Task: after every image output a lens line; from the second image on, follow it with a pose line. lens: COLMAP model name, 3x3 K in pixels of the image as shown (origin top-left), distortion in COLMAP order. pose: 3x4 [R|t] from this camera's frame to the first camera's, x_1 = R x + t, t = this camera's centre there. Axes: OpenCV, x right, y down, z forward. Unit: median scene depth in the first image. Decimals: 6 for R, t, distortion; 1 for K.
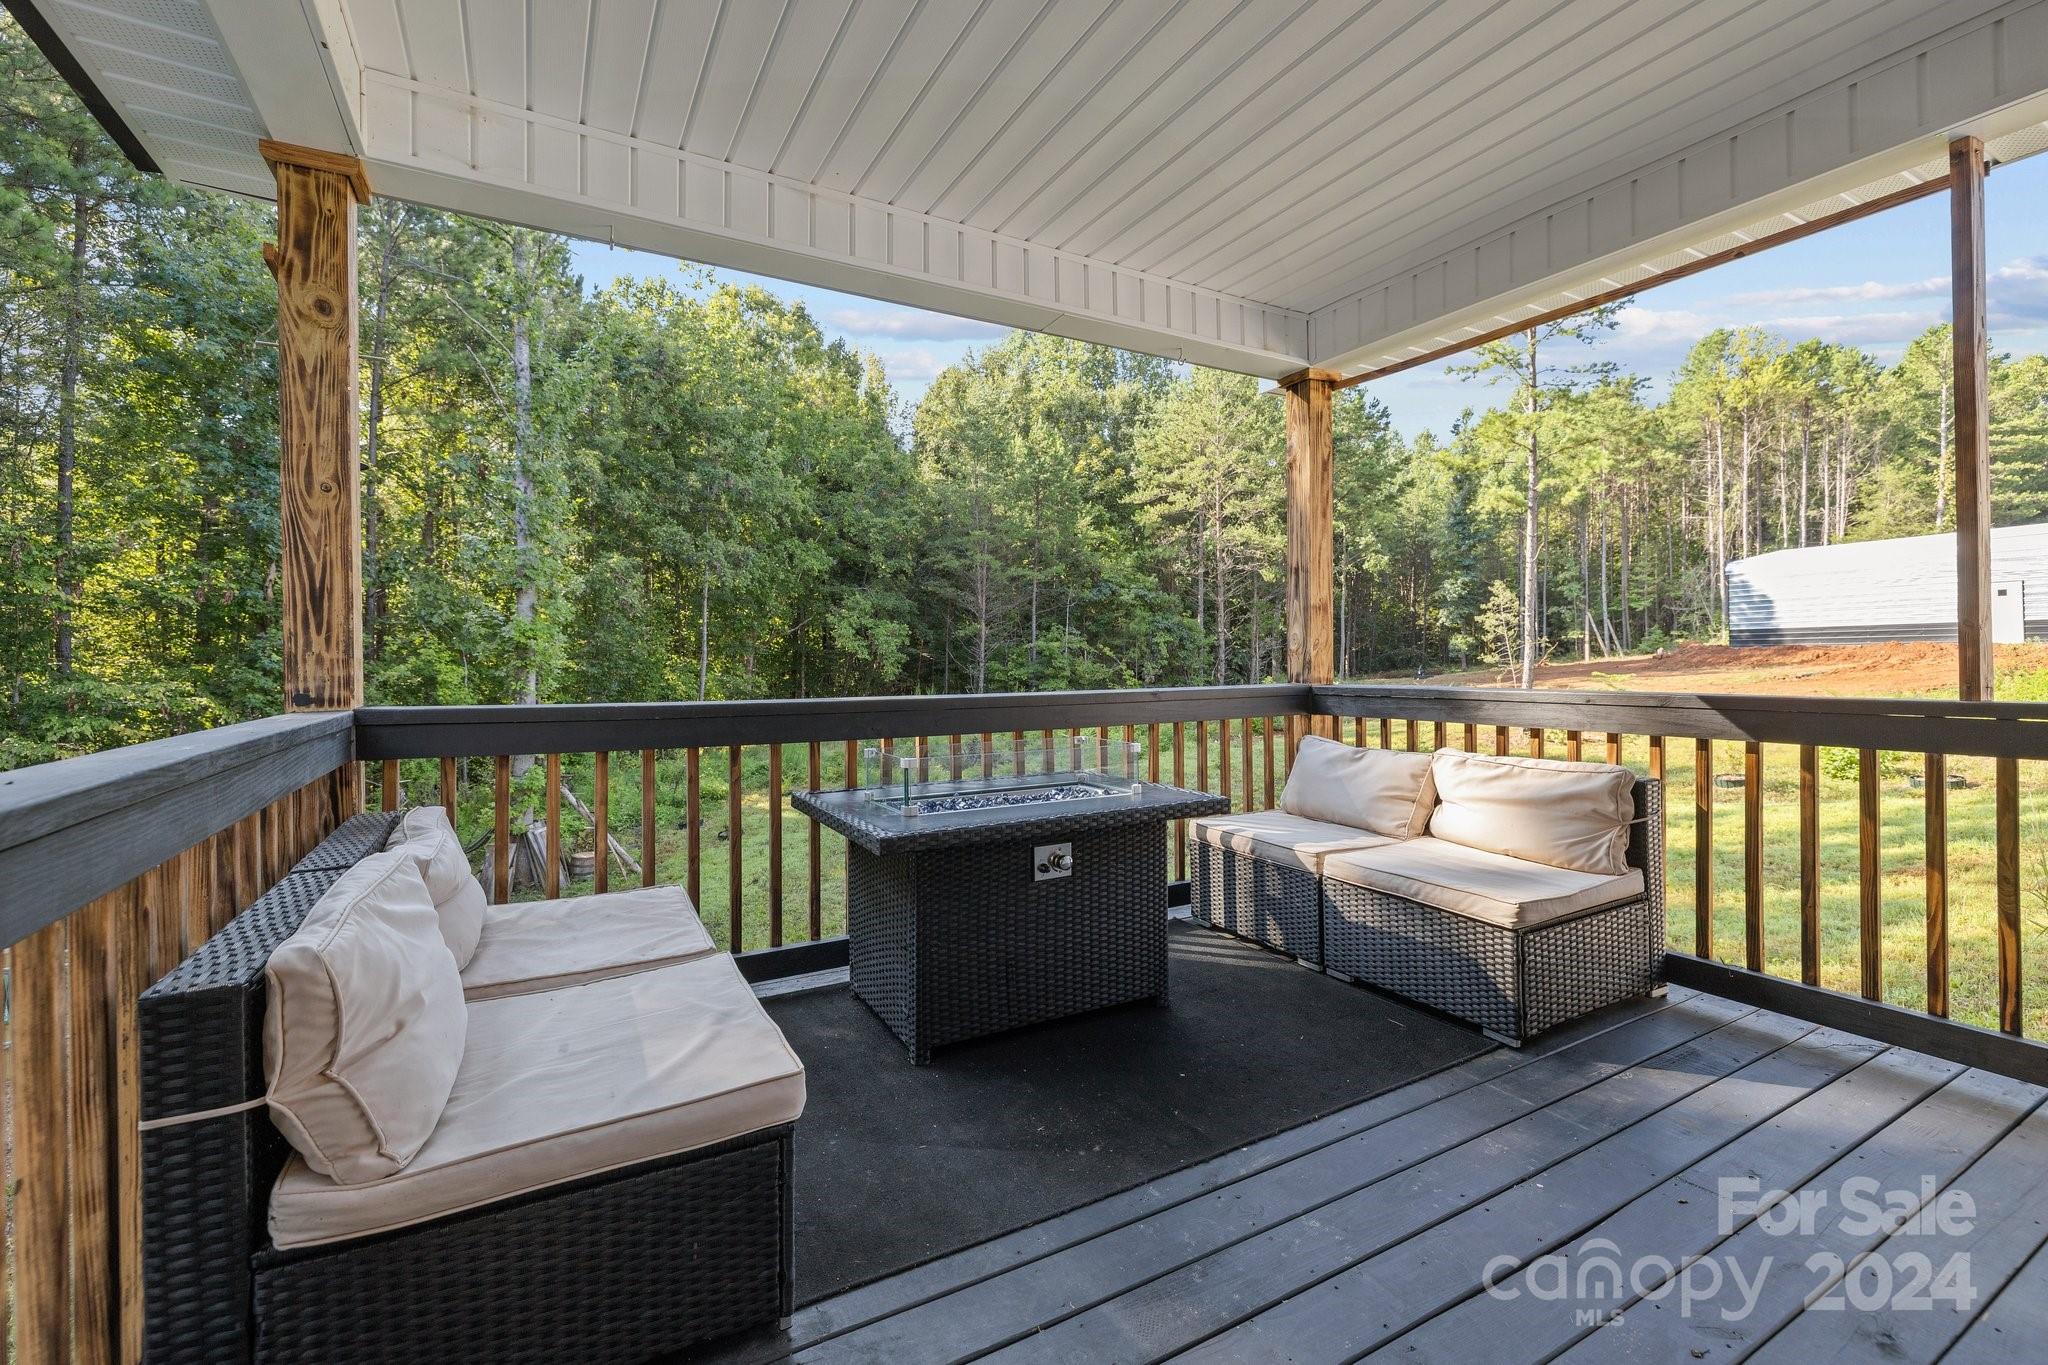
lens RADIAL K [[869.5, 0, 1021.0], [0, 869.5, 670.4], [0, 0, 1]] dist [0.001439, -0.001233]
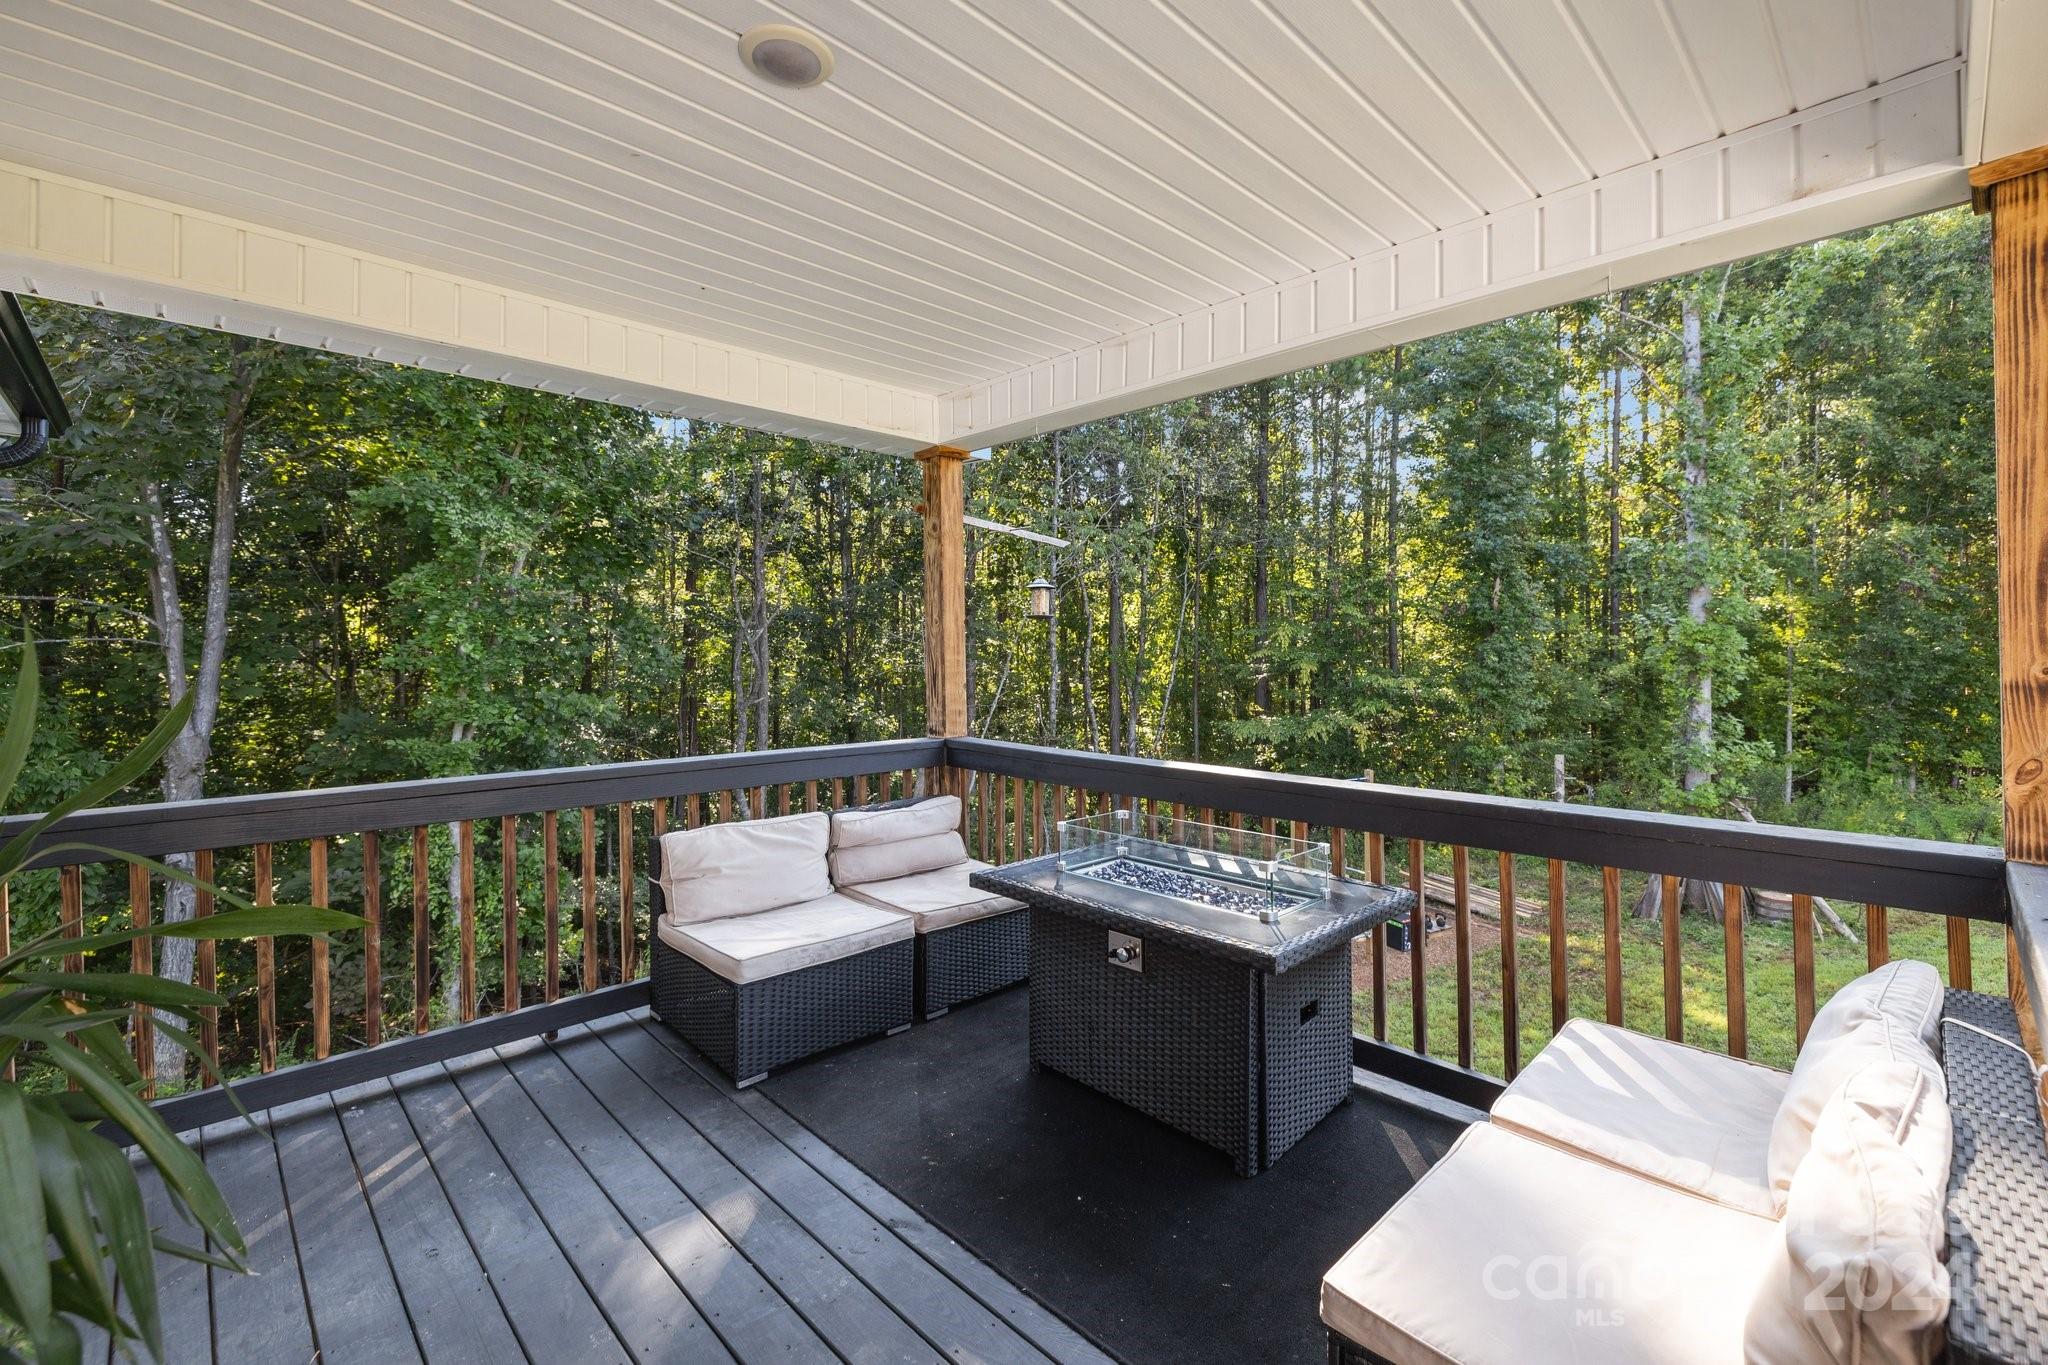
lens RADIAL K [[869.5, 0, 1024.8], [0, 869.5, 675.6], [0, 0, 1]] dist [0.001439, -0.001233]
pose [[0.259779, 0.032603, -0.965118, 0.670747], [-0.015044, 0.999445, 0.029713, -0.091741], [0.965551, 0.006800, 0.260125, 0.420133]]
